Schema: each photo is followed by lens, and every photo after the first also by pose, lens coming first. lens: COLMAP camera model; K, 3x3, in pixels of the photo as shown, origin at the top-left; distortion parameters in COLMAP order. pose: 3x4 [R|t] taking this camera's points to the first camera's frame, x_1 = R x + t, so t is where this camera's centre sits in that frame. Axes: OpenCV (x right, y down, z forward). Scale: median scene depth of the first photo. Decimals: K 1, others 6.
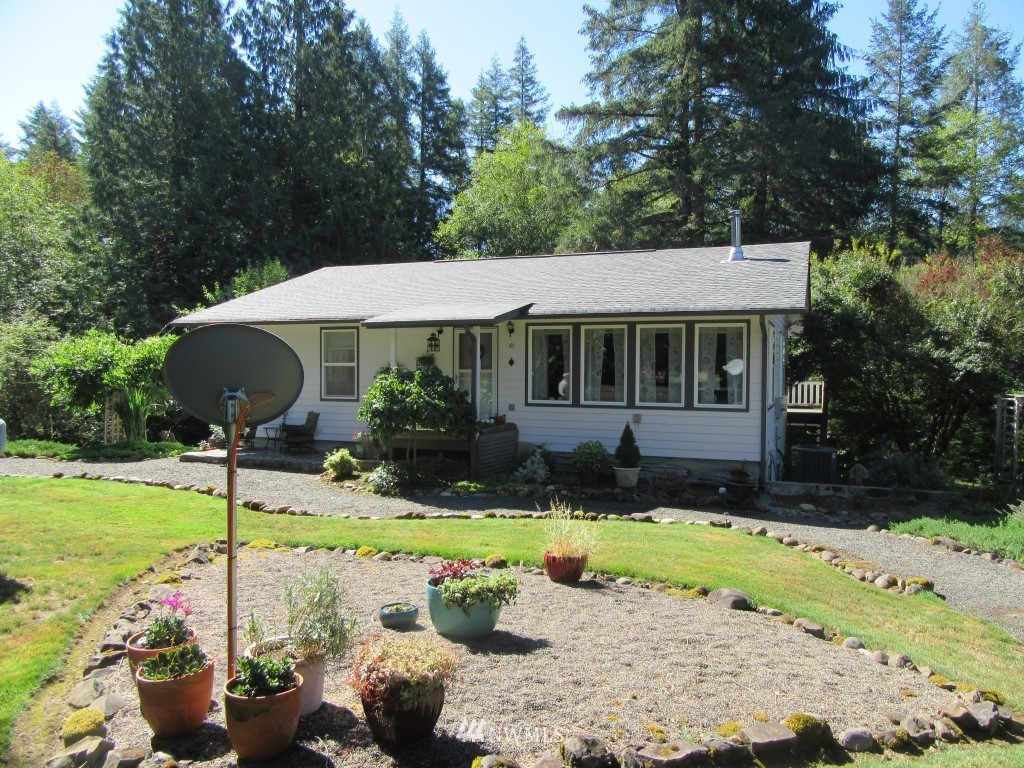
lens RADIAL K [[751.6, 0, 509.9], [0, 751.6, 384.1], [0, 0, 1]] dist [-0.021358, 0.009821]
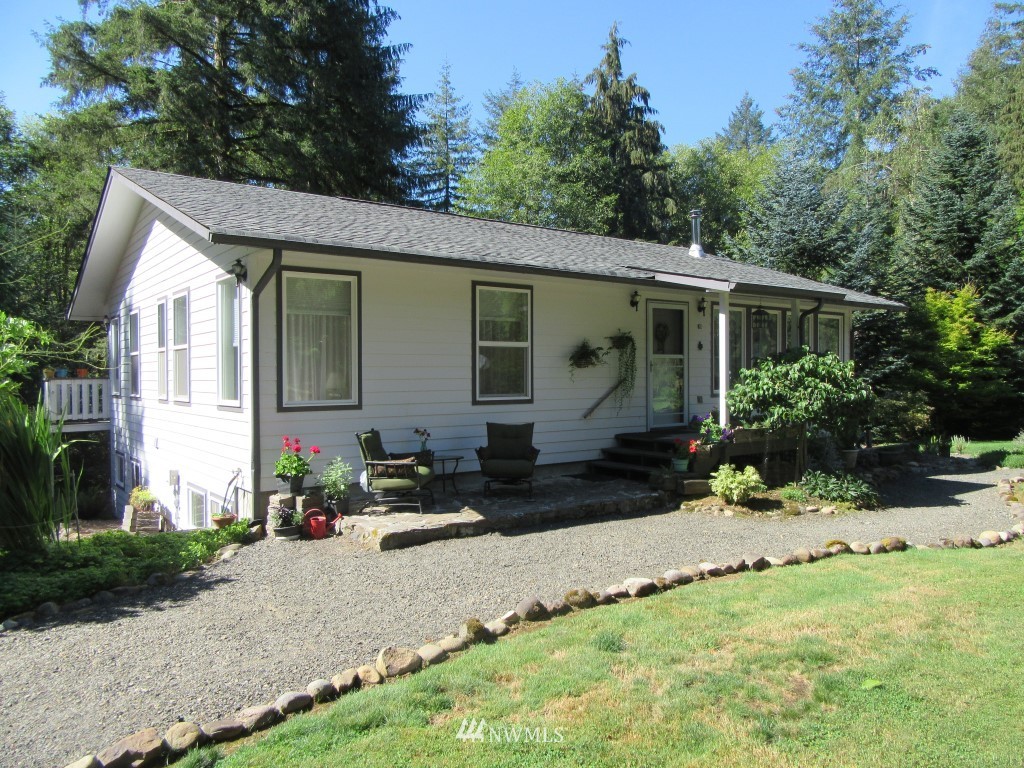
lens RADIAL K [[751.6, 0, 509.9], [0, 751.6, 384.1], [0, 0, 1]] dist [-0.021358, 0.009821]
pose [[0.506233, -0.020865, 0.862144, -0.754786], [0.020282, 0.999719, 0.012285, -0.001044], [-0.862158, 0.011267, 0.506514, 0.682790]]
